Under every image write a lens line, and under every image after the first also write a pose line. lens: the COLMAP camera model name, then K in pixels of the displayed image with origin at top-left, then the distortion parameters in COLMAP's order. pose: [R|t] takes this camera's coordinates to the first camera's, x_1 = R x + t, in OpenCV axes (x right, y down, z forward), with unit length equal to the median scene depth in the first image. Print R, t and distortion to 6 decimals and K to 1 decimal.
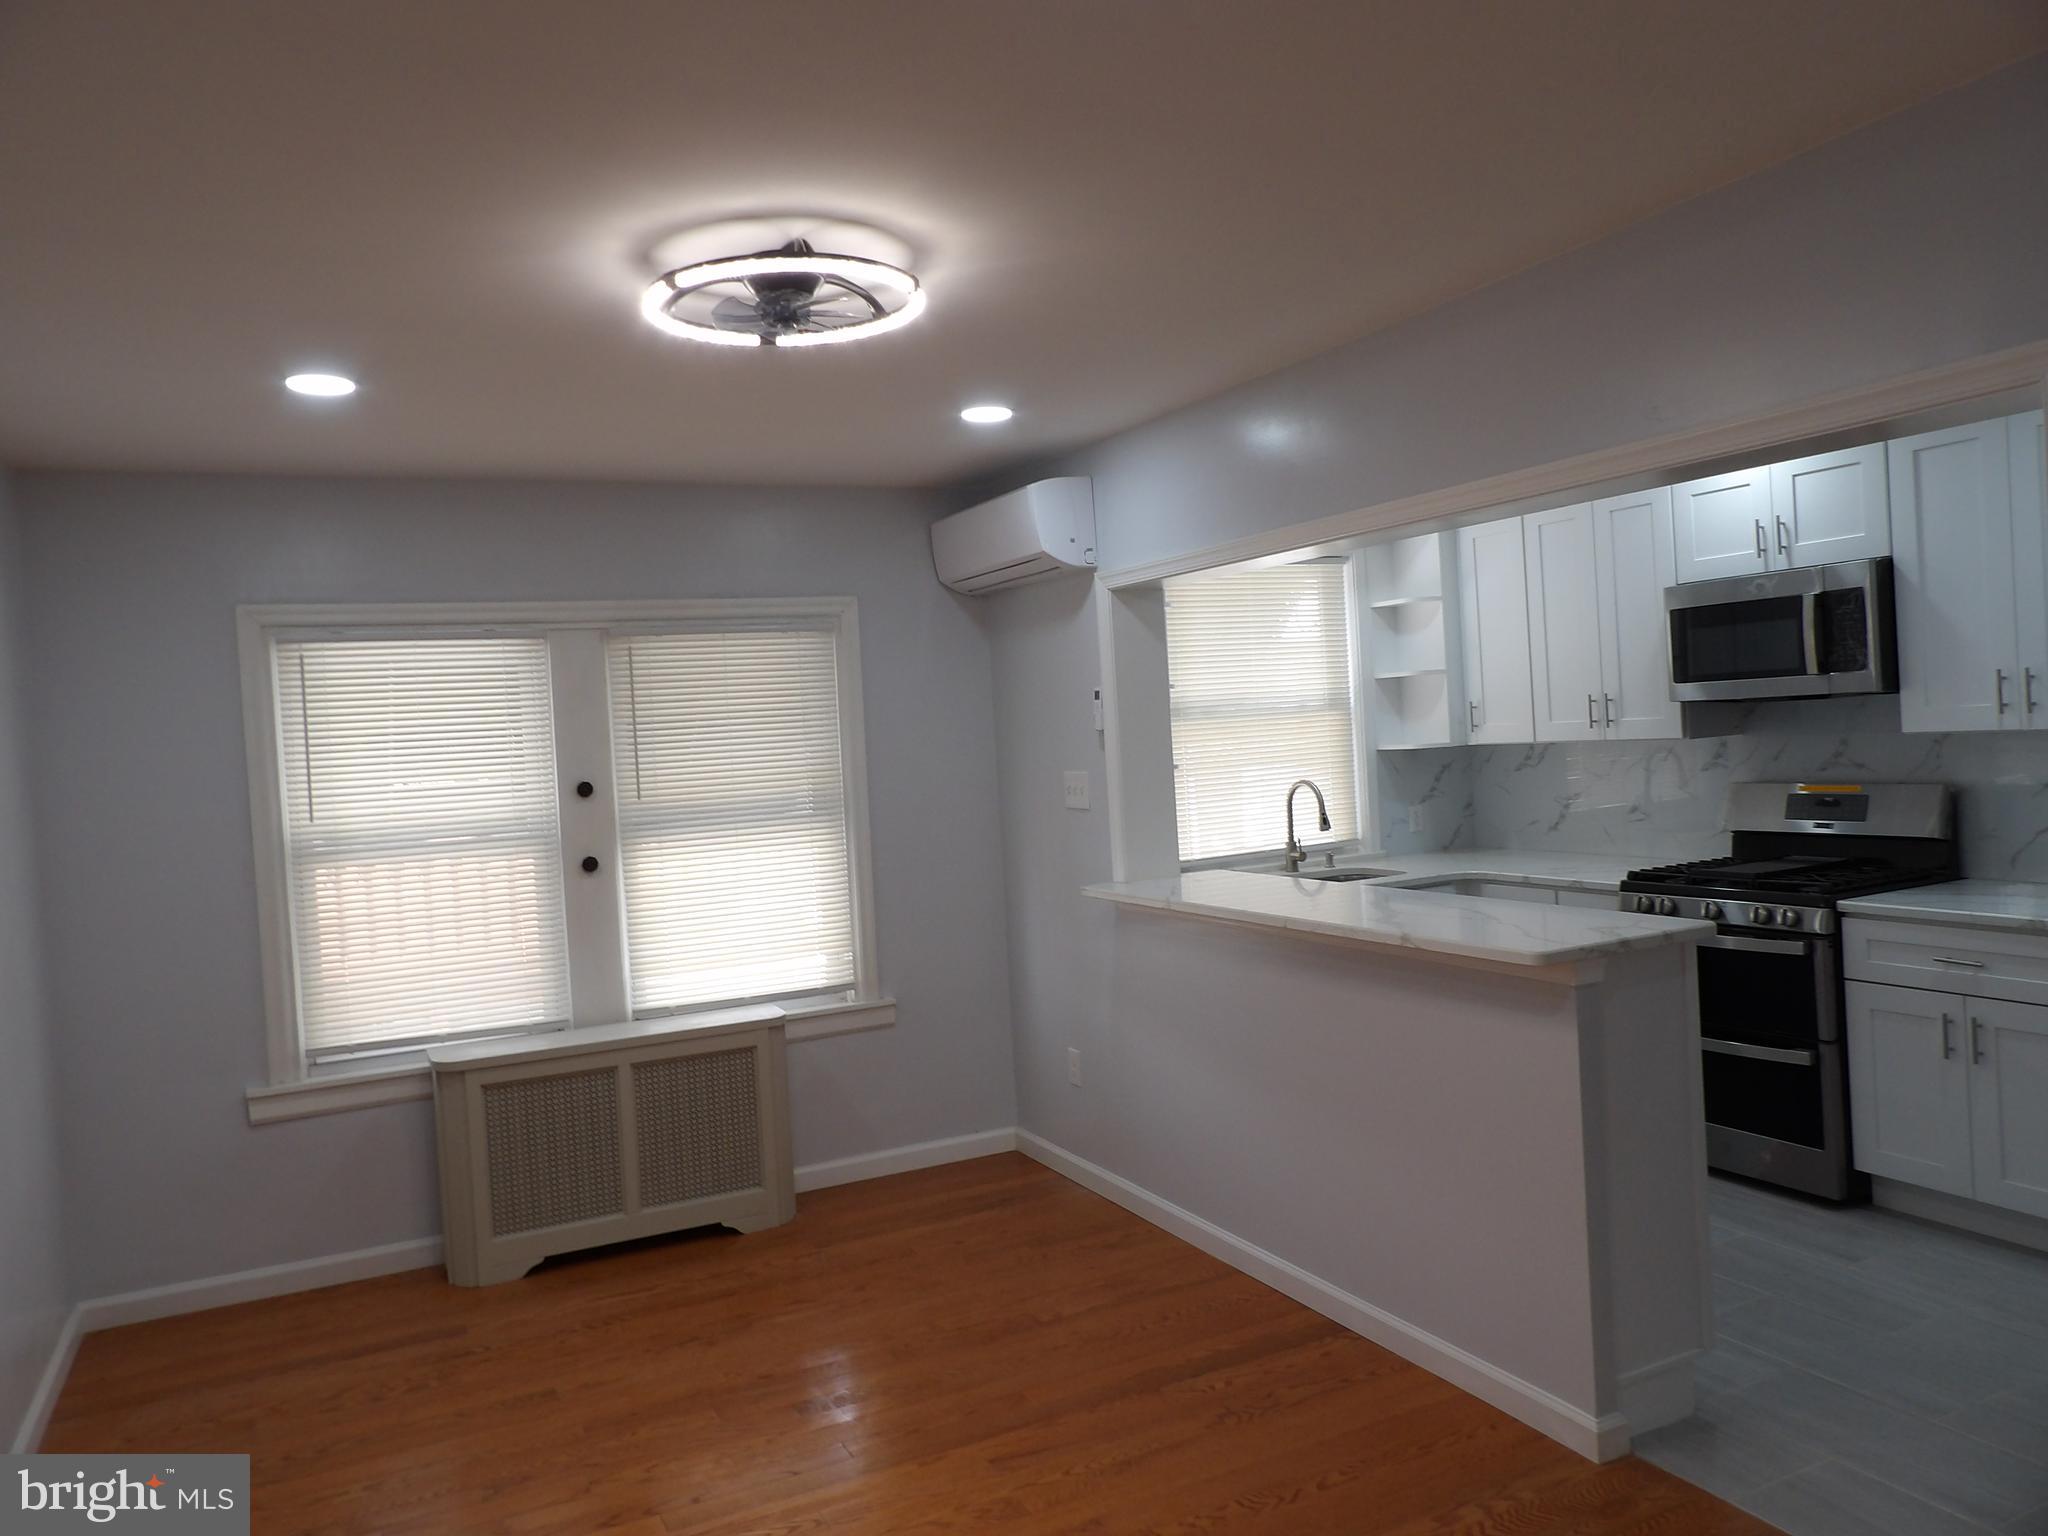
lens RADIAL K [[1462.5, 0, 1013.5], [0, 1462.5, 764.2], [0, 0, 1]] dist [-0.050672, 0.059651]
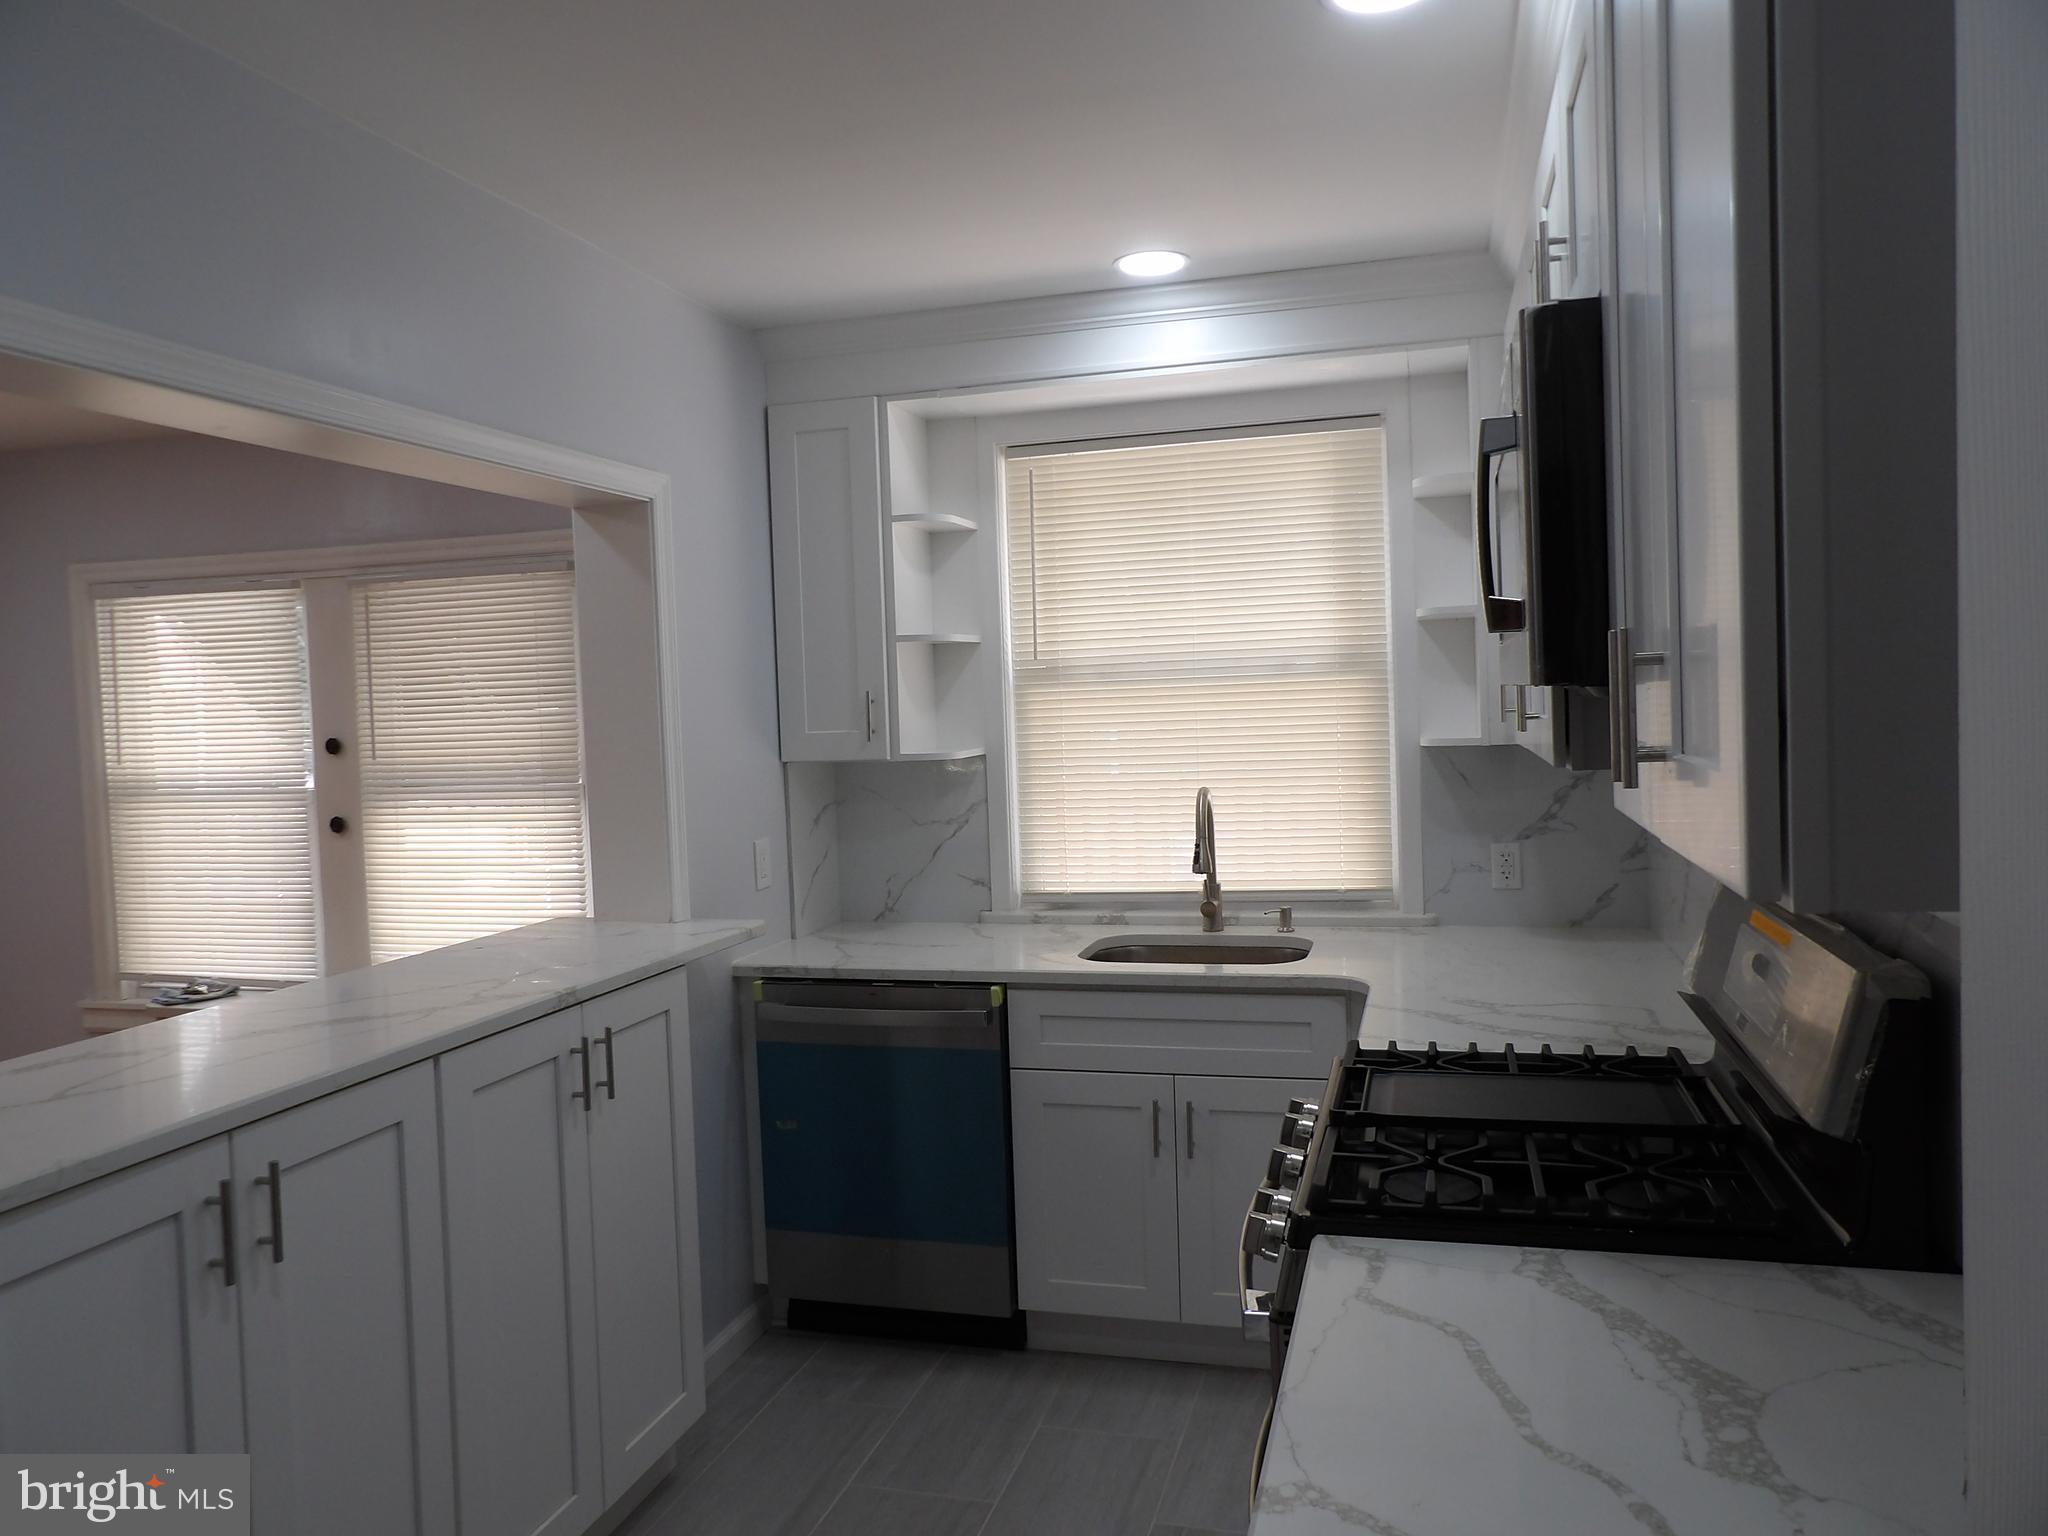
lens RADIAL K [[1462.5, 0, 1029.2], [0, 1462.5, 763.0], [0, 0, 1]] dist [-0.050672, 0.059651]
pose [[0.745483, 0.062079, -0.663627, 0.684481], [-0.028026, 0.997692, 0.061846, -0.043756], [0.665935, -0.027507, 0.745503, 0.603558]]
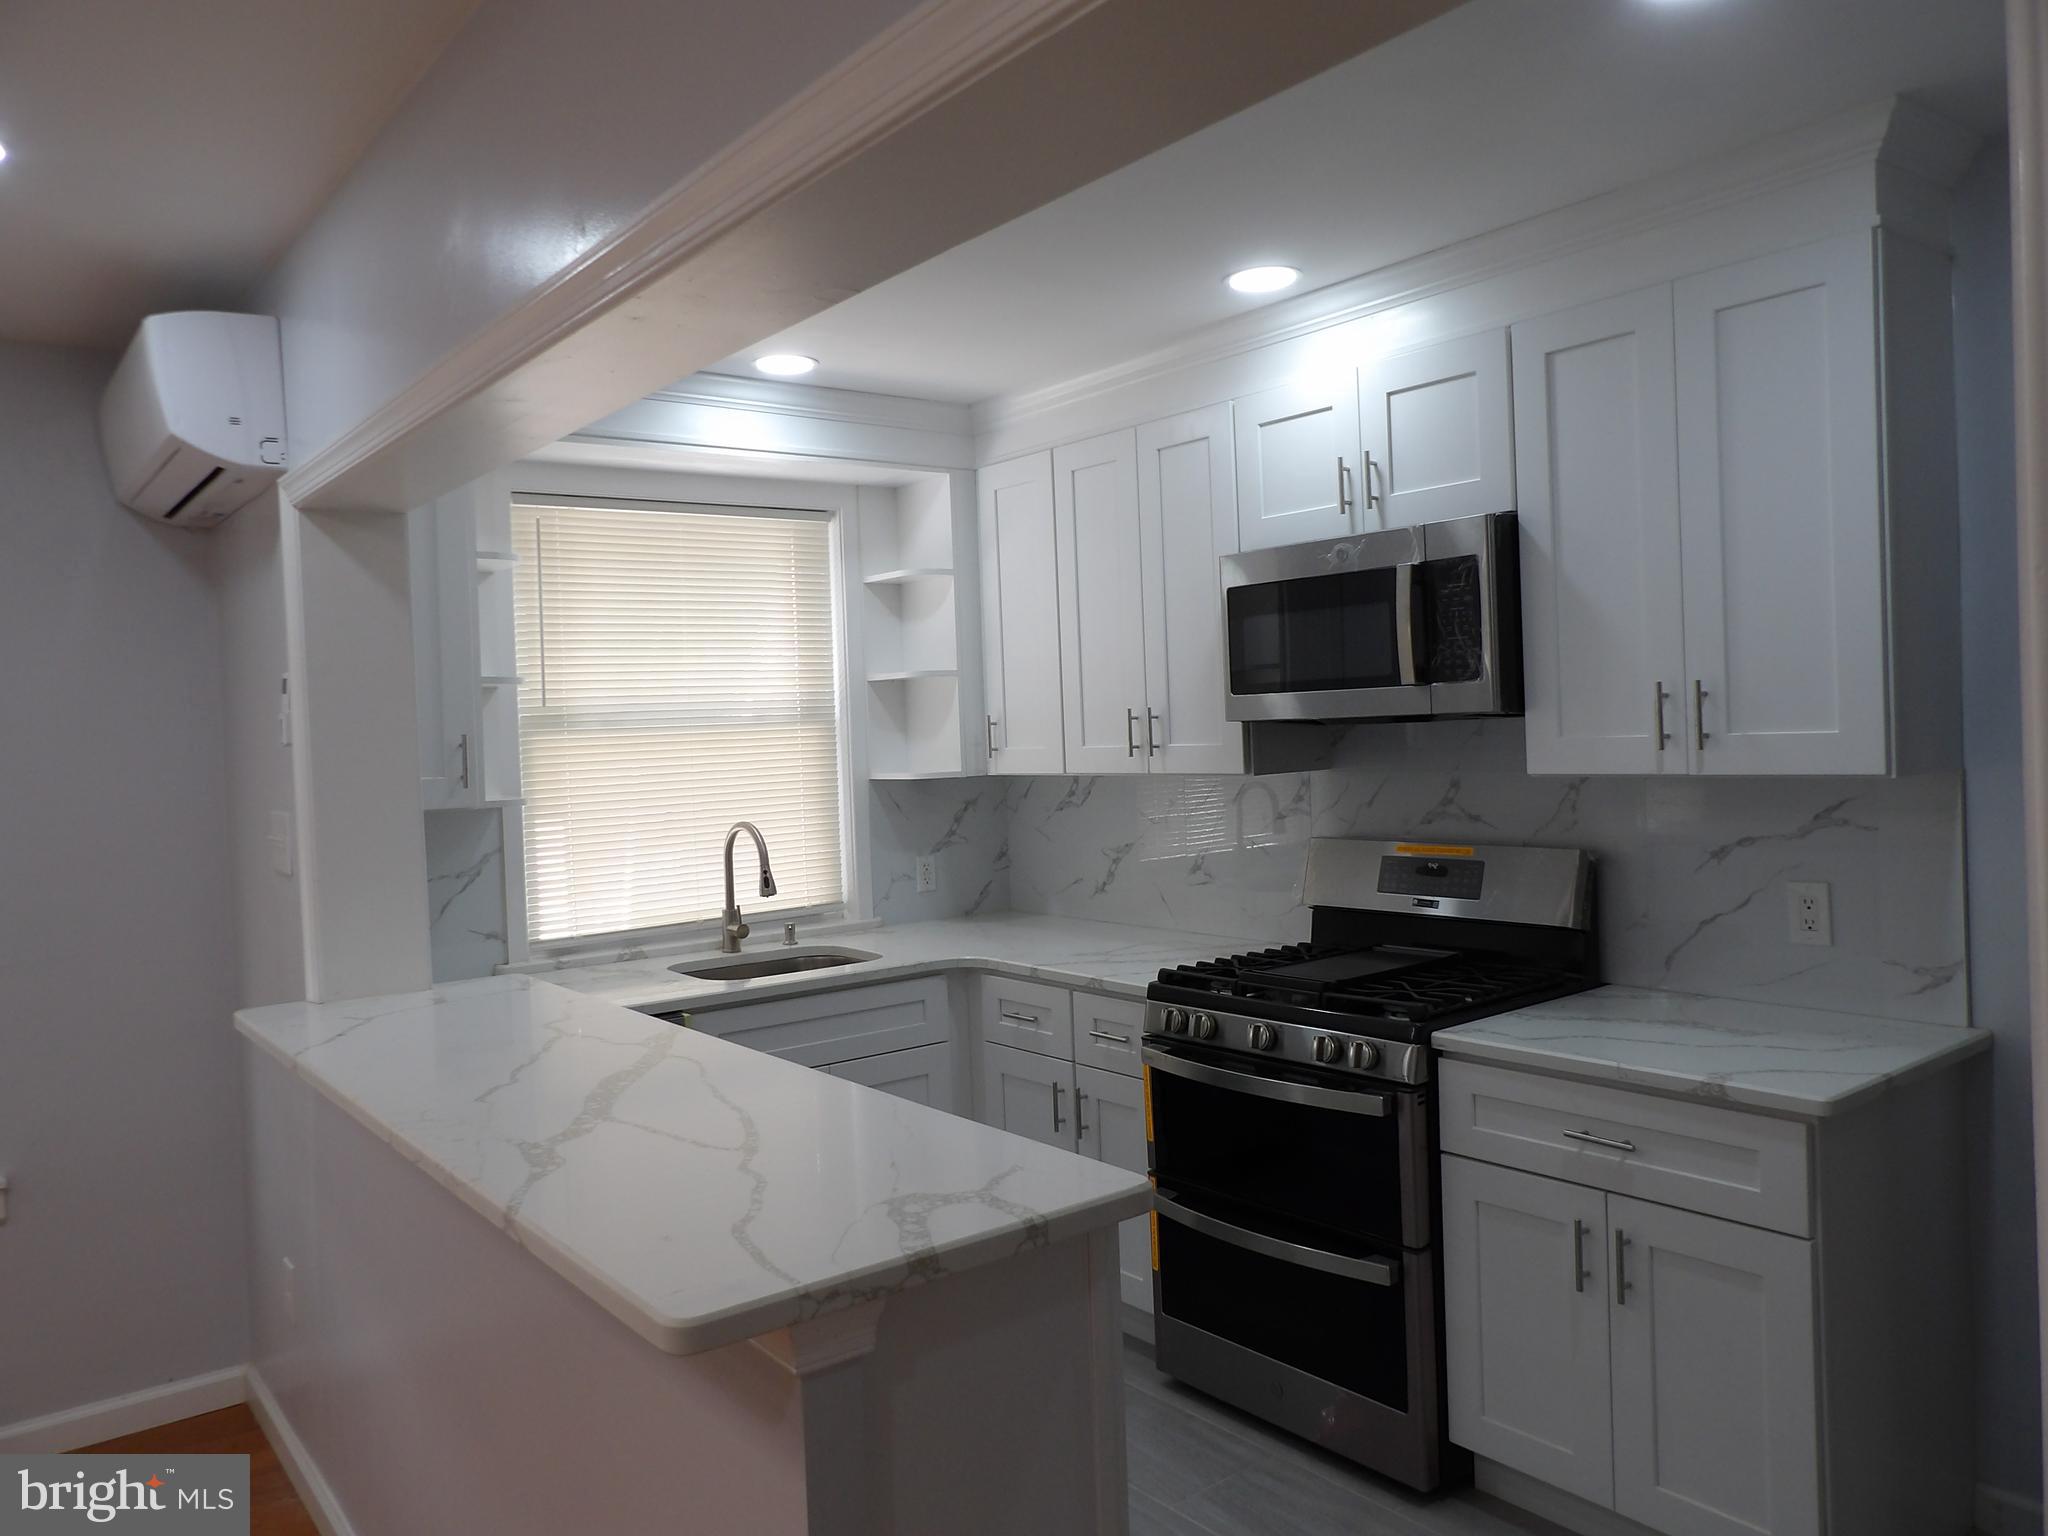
lens RADIAL K [[1462.5, 0, 1019.5], [0, 1462.5, 763.1], [0, 0, 1]] dist [-0.050672, 0.059651]
pose [[0.978225, 0.019606, 0.206617, 0.225698], [-0.017492, 0.999774, -0.012055, -0.013698], [-0.206807, 0.008179, 0.978348, 0.358869]]
